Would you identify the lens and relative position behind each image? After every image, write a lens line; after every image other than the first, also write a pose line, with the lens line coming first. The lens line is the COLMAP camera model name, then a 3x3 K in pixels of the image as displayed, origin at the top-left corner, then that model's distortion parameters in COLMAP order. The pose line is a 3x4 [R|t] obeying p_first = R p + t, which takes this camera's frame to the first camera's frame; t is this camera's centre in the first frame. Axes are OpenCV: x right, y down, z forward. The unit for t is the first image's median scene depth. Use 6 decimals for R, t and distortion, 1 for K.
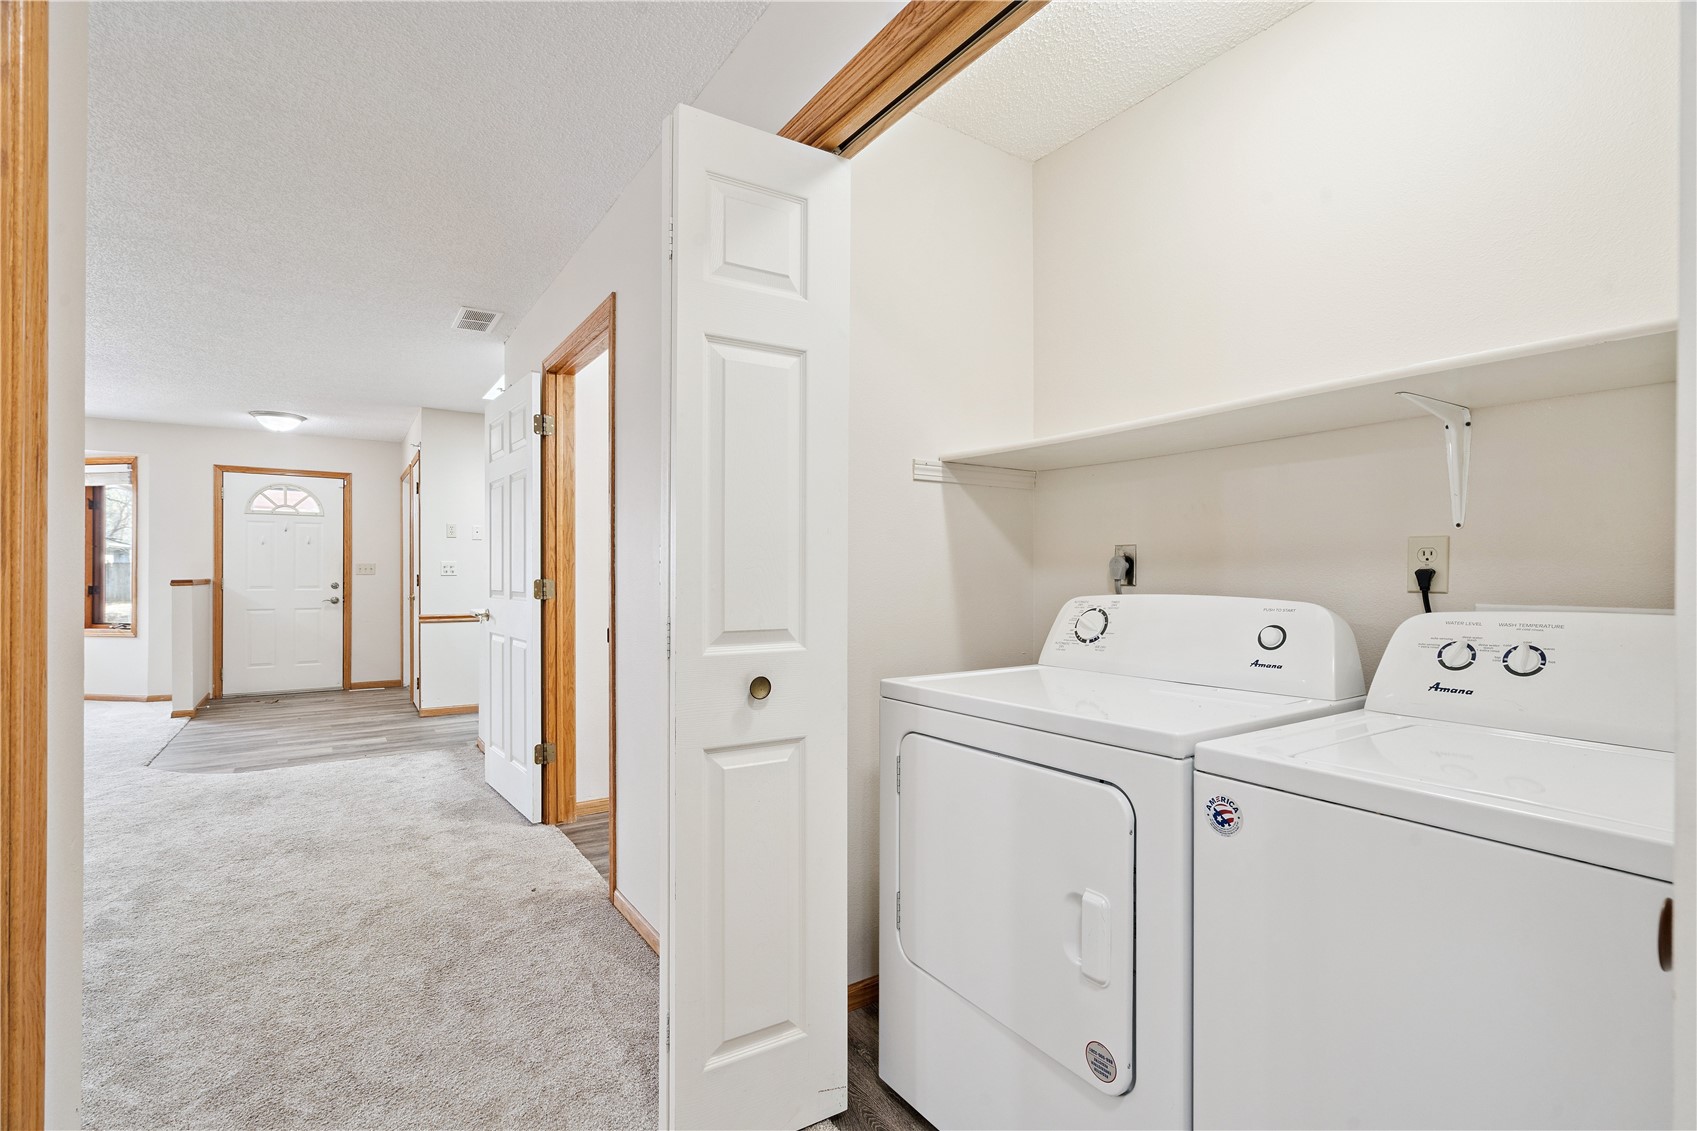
lens RADIAL K [[771.5, 0, 847.9], [0, 771.5, 572.1], [0, 0, 1]] dist [-0.000133, 0.001308]
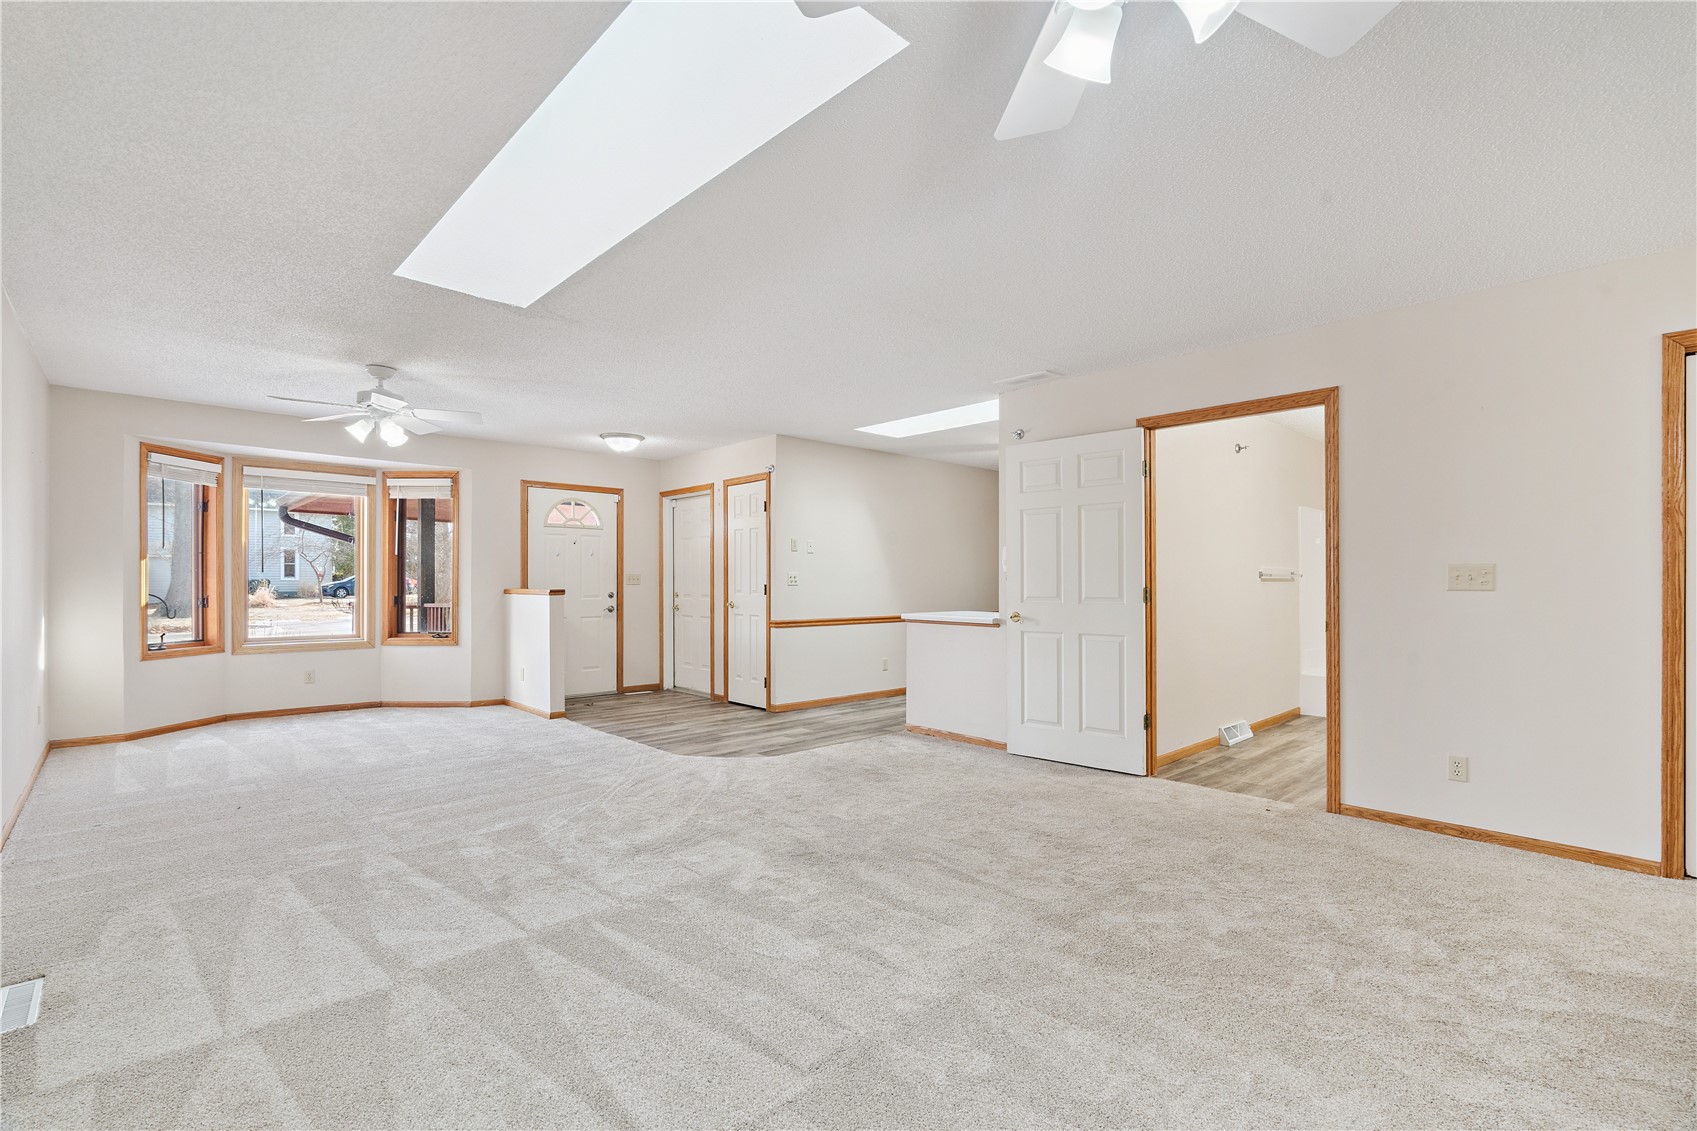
lens RADIAL K [[771.5, 0, 851.5], [0, 771.5, 568.4], [0, 0, 1]] dist [-0.000133, 0.001308]
pose [[0.987943, 0.002397, 0.154798, -0.524289], [0.000337, 0.999845, -0.017631, -0.000067], [-0.154816, 0.017471, 0.987789, -0.100847]]
